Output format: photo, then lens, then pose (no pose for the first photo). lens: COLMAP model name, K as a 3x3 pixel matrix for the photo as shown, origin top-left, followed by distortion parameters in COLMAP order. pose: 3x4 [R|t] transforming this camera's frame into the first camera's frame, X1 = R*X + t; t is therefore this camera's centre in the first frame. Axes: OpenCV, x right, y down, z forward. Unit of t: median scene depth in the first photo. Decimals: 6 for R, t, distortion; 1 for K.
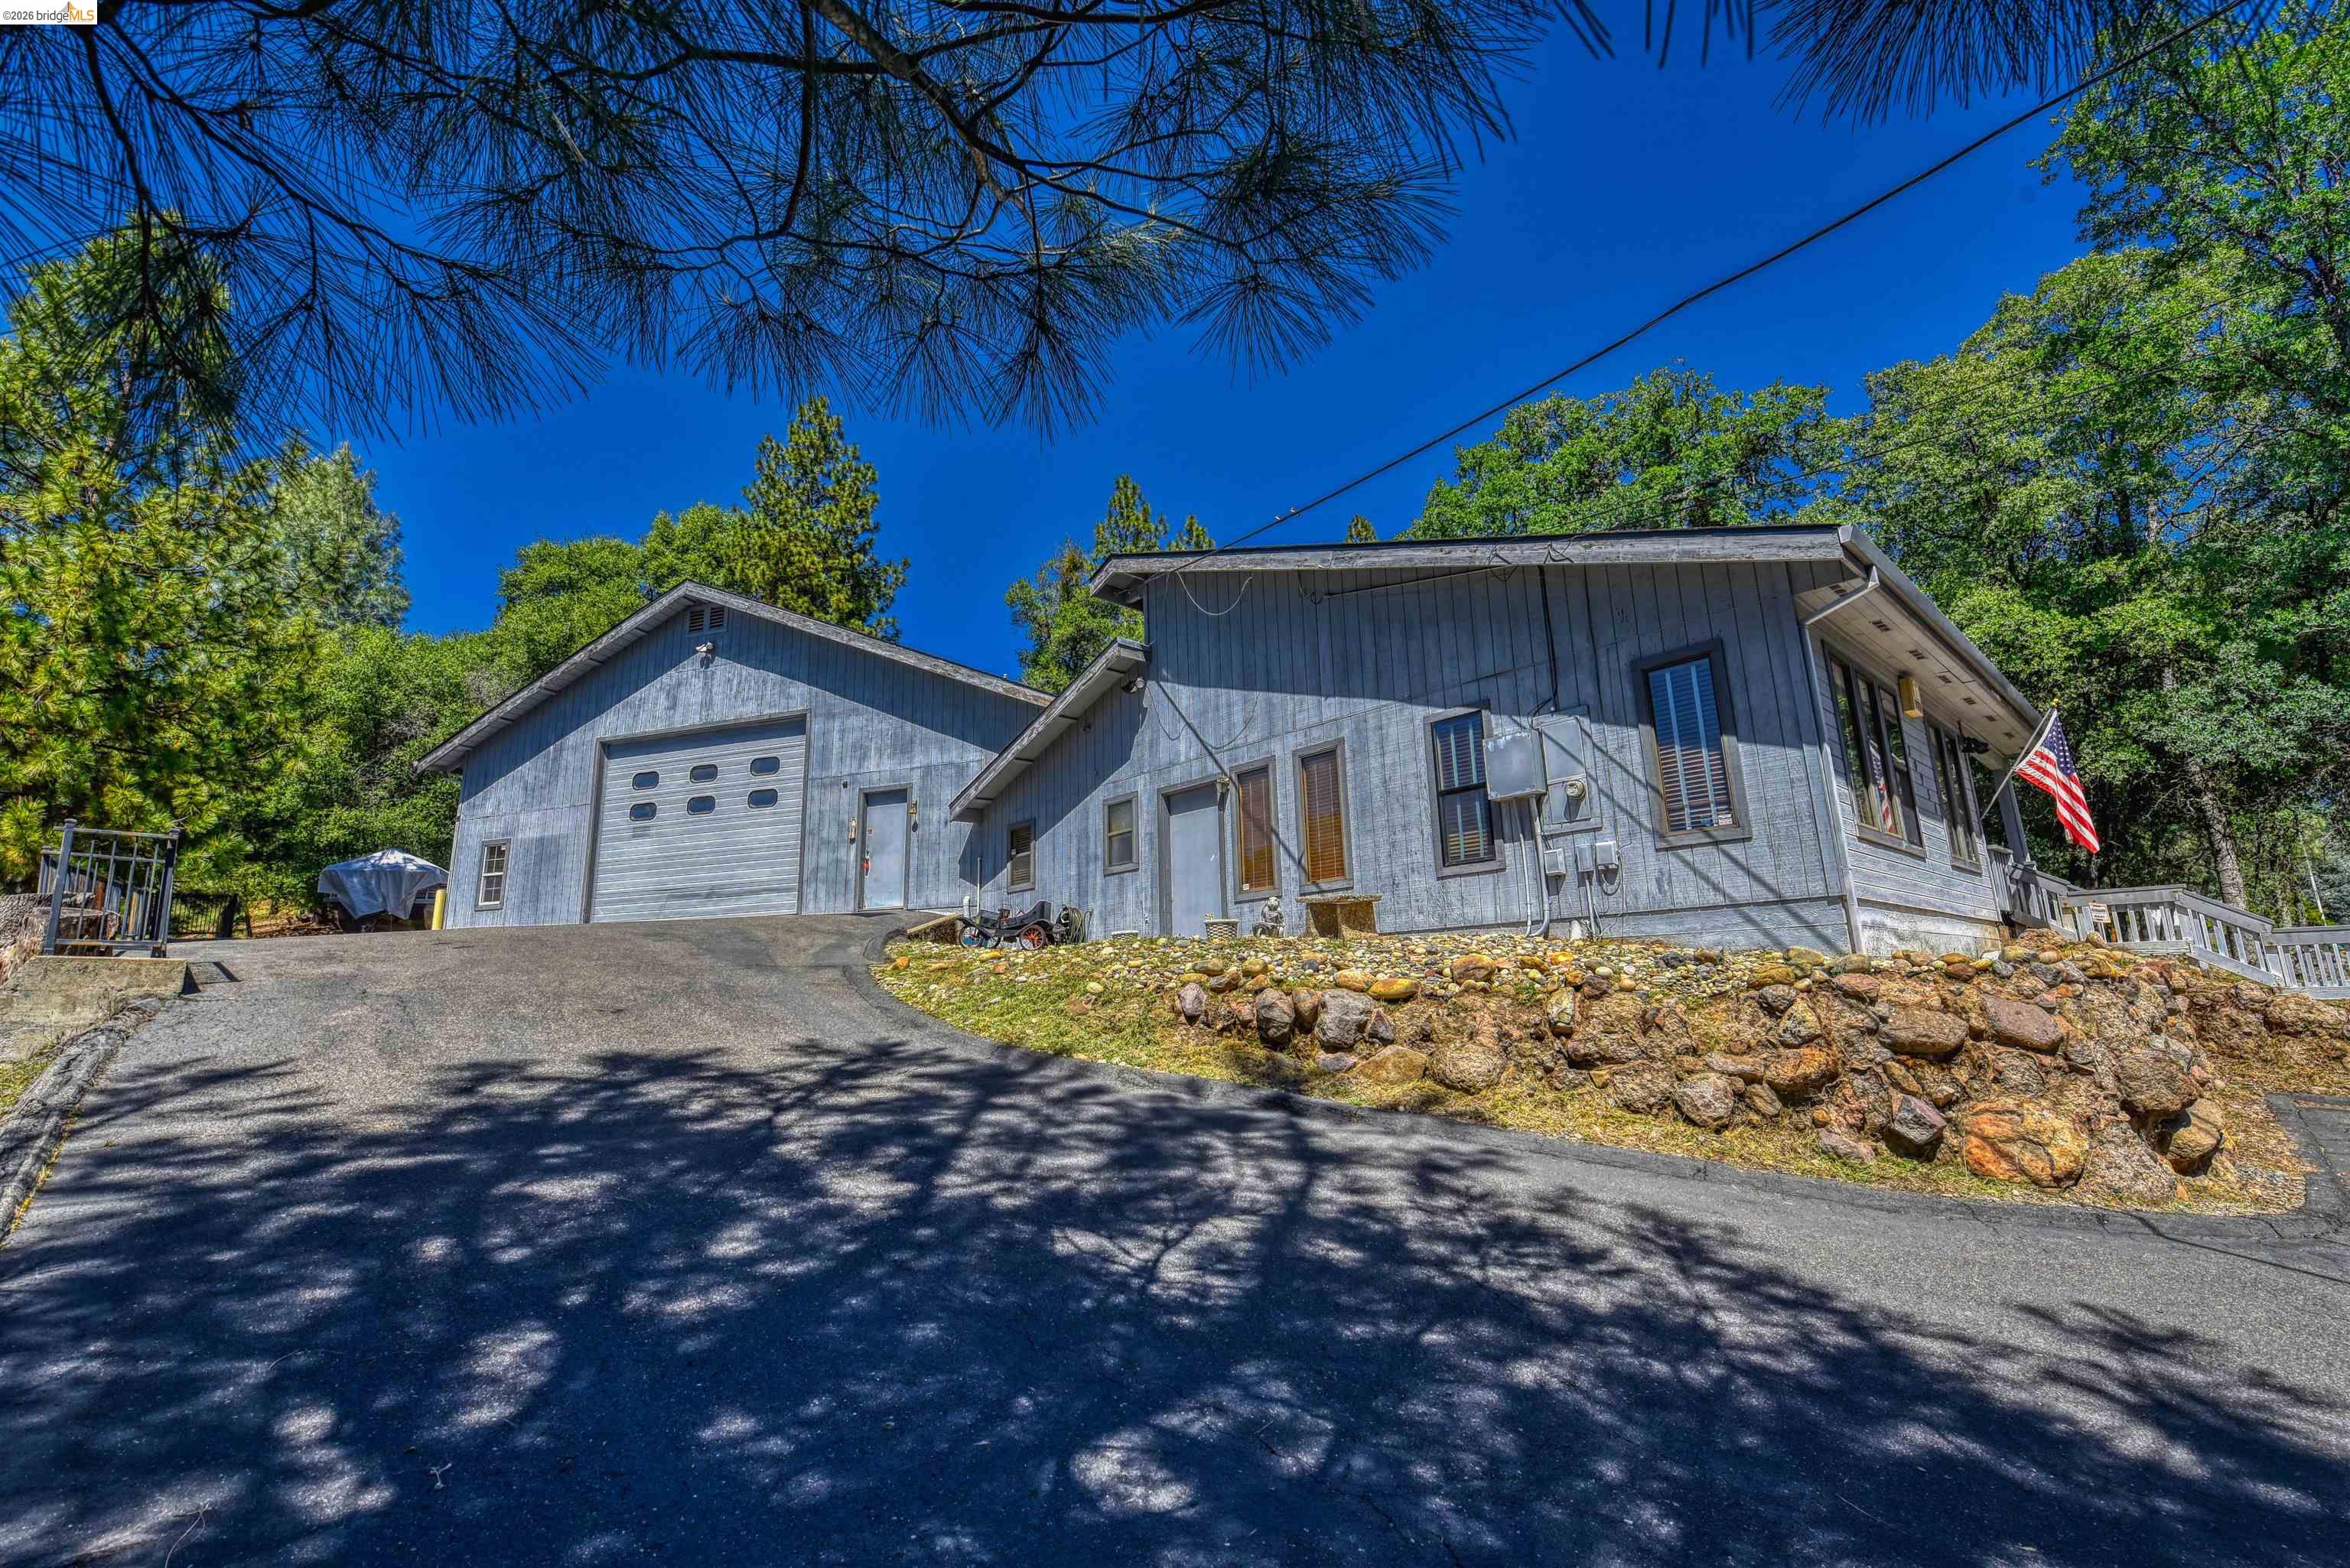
lens RADIAL K [[1004.6, 0, 1199.5], [0, 1004.6, 782.6], [0, 0, 1]] dist [-0.000126, -0.009804]
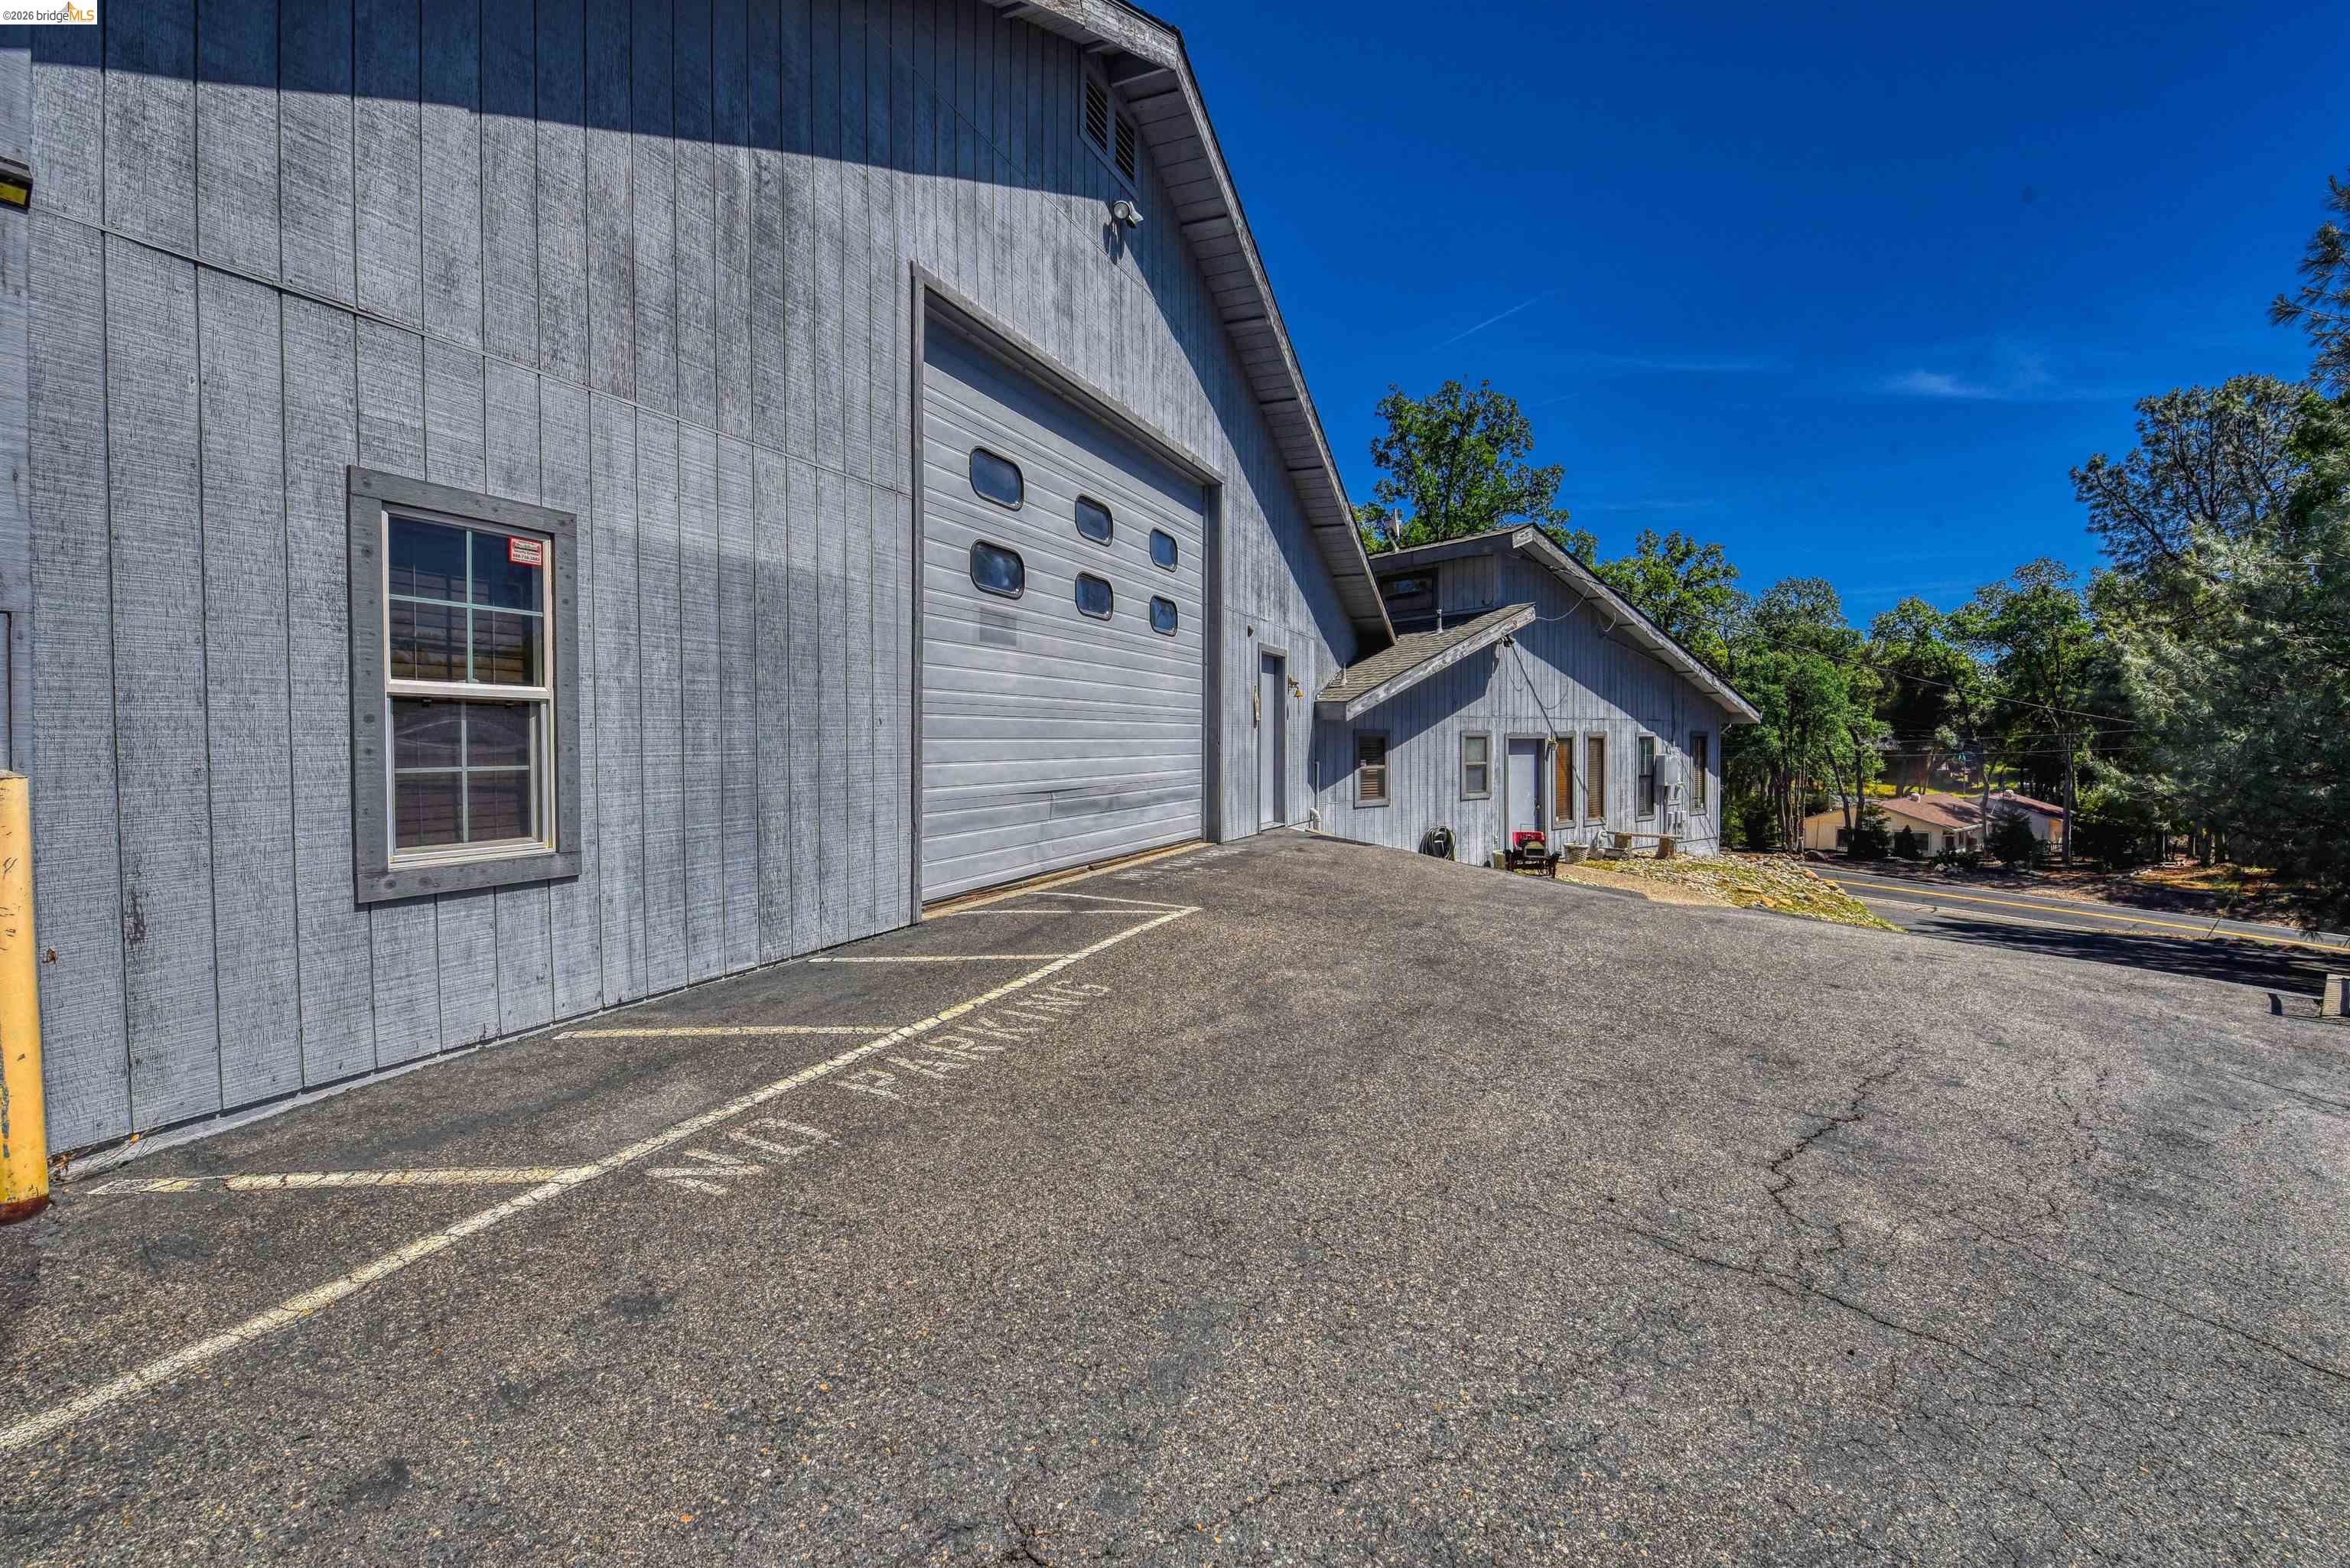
lens RADIAL K [[1004.6, 0, 1199.5], [0, 1004.6, 782.6], [0, 0, 1]] dist [-0.000126, -0.009804]
pose [[0.072469, -0.010810, 0.997312, -0.904666], [-0.210407, 0.977271, 0.025882, 0.078359], [-0.974924, -0.211717, 0.068547, 0.891793]]
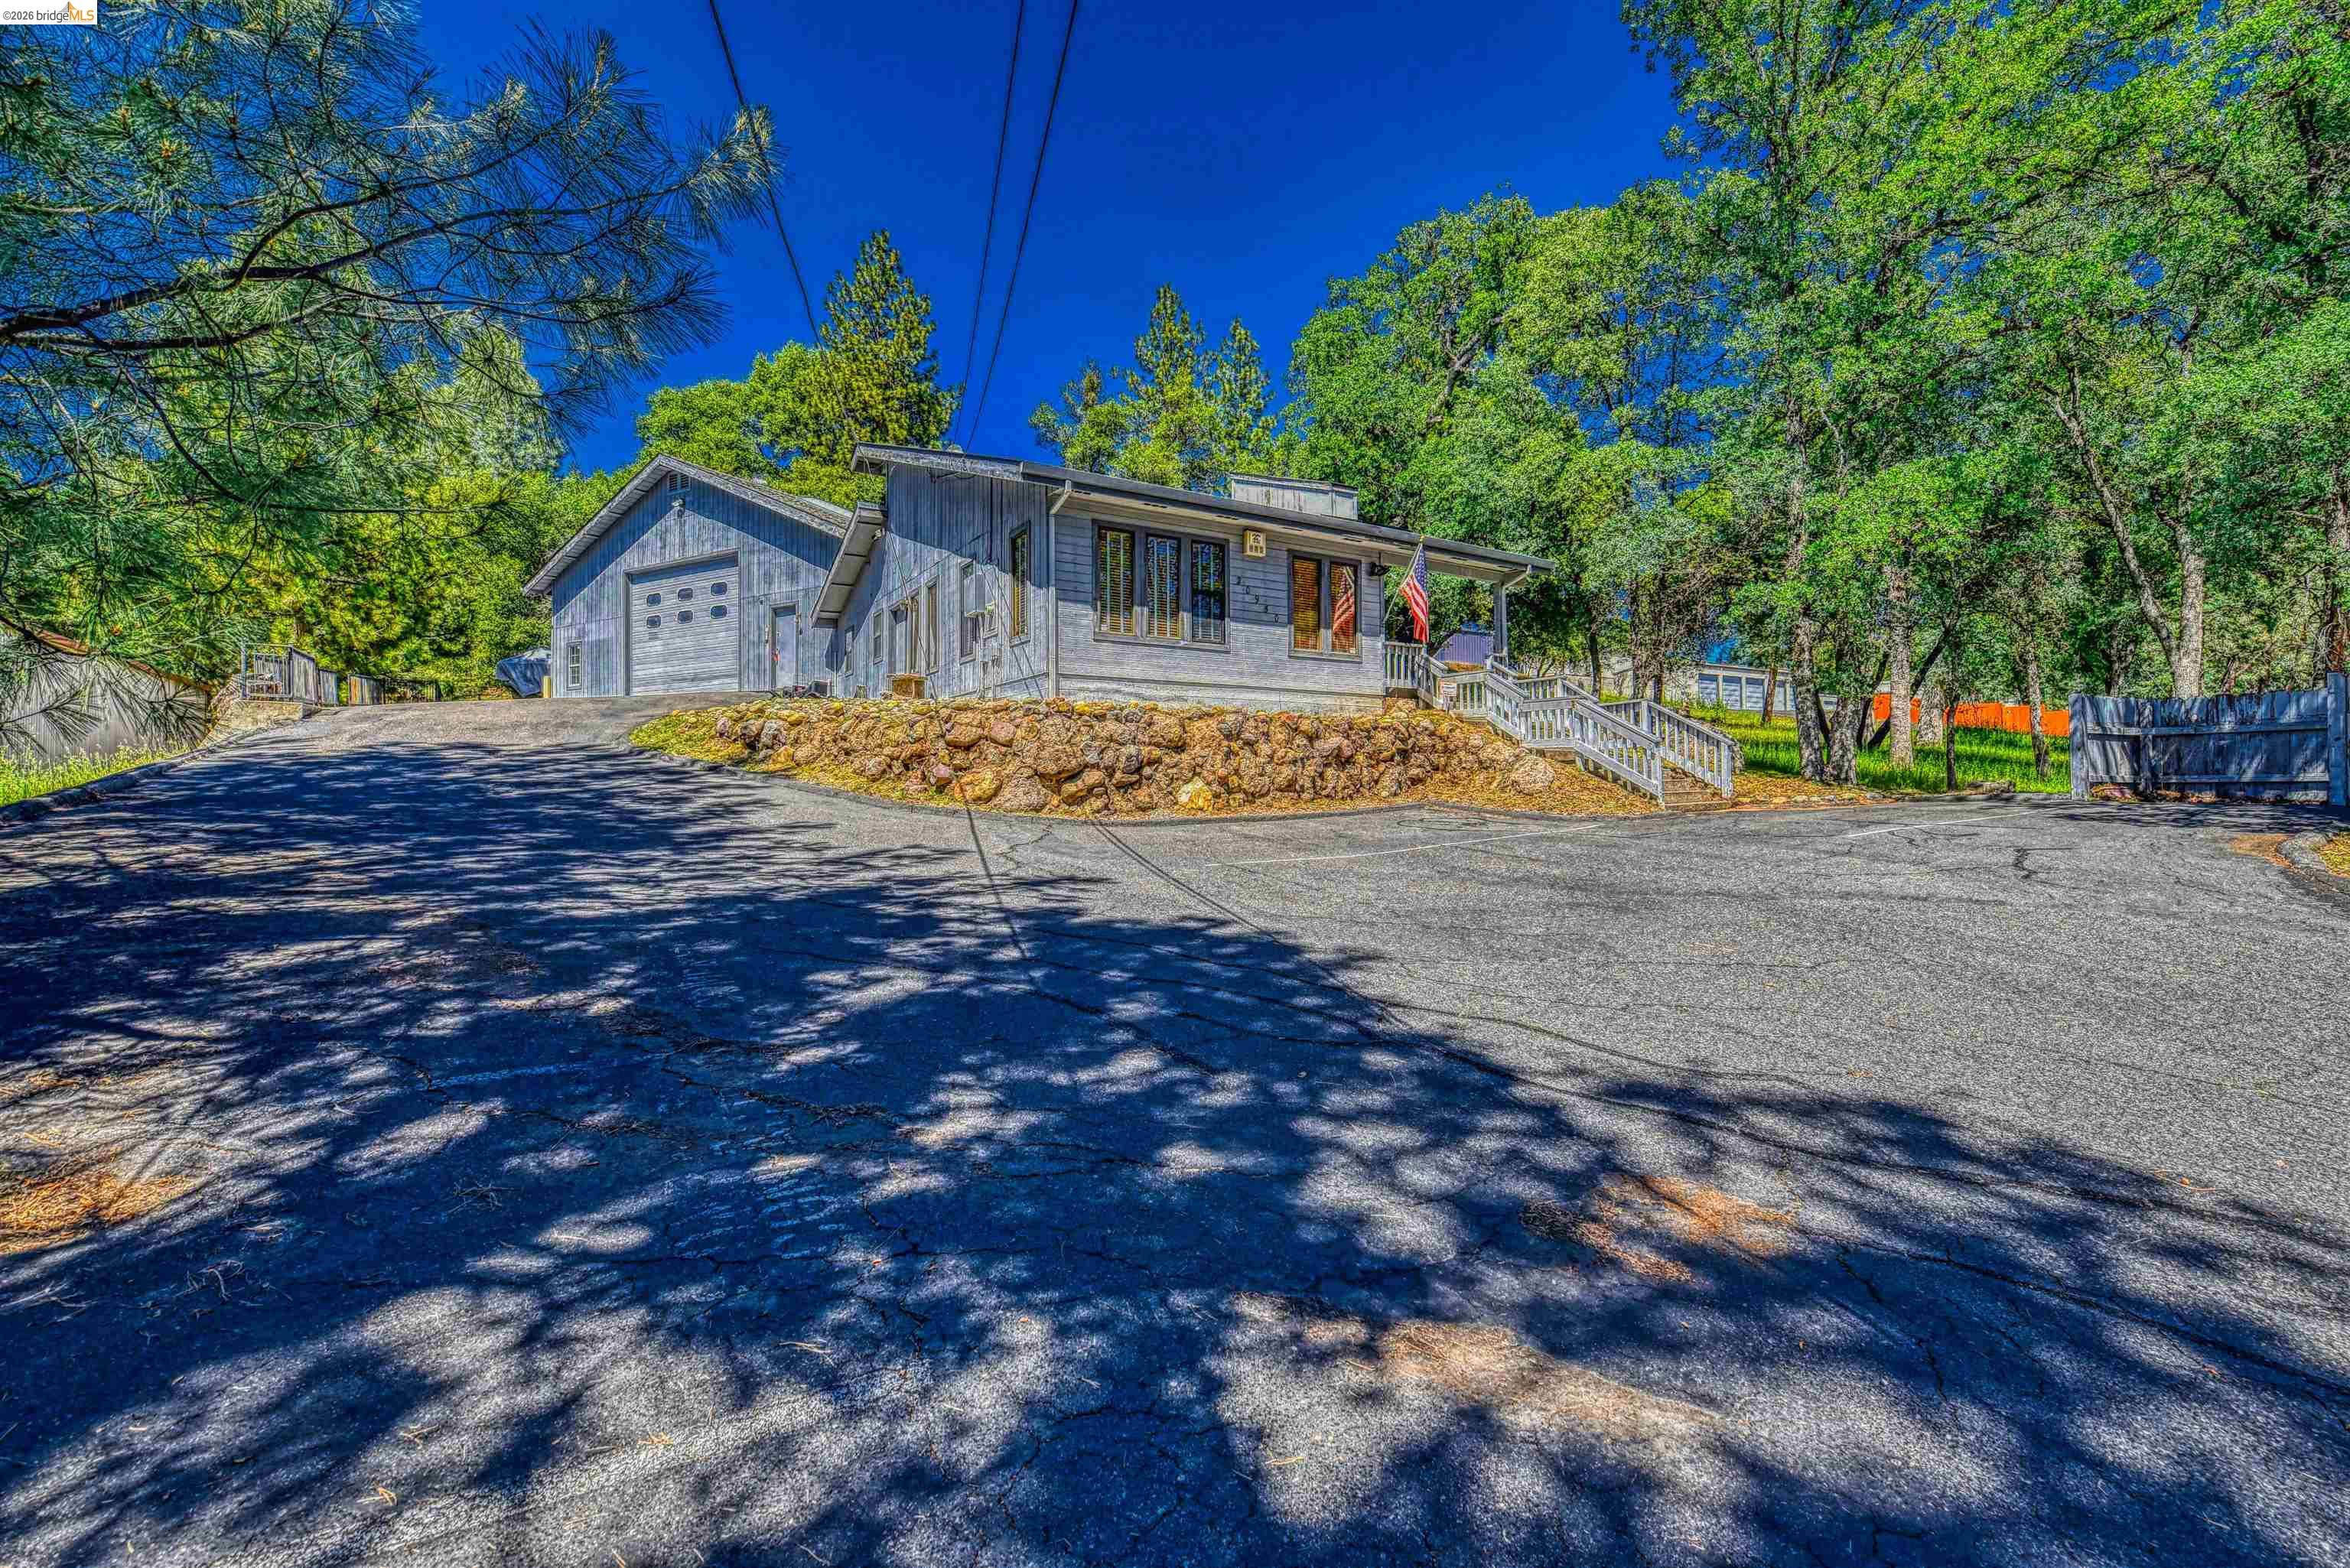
lens RADIAL K [[1004.6, 0, 1199.5], [0, 1004.6, 782.6], [0, 0, 1]] dist [-0.000126, -0.009804]
pose [[0.981688, 0.021619, -0.189263, 0.497787], [0.017000, 0.979633, 0.200075, -0.020210], [0.189733, -0.199628, 0.961327, -0.288513]]
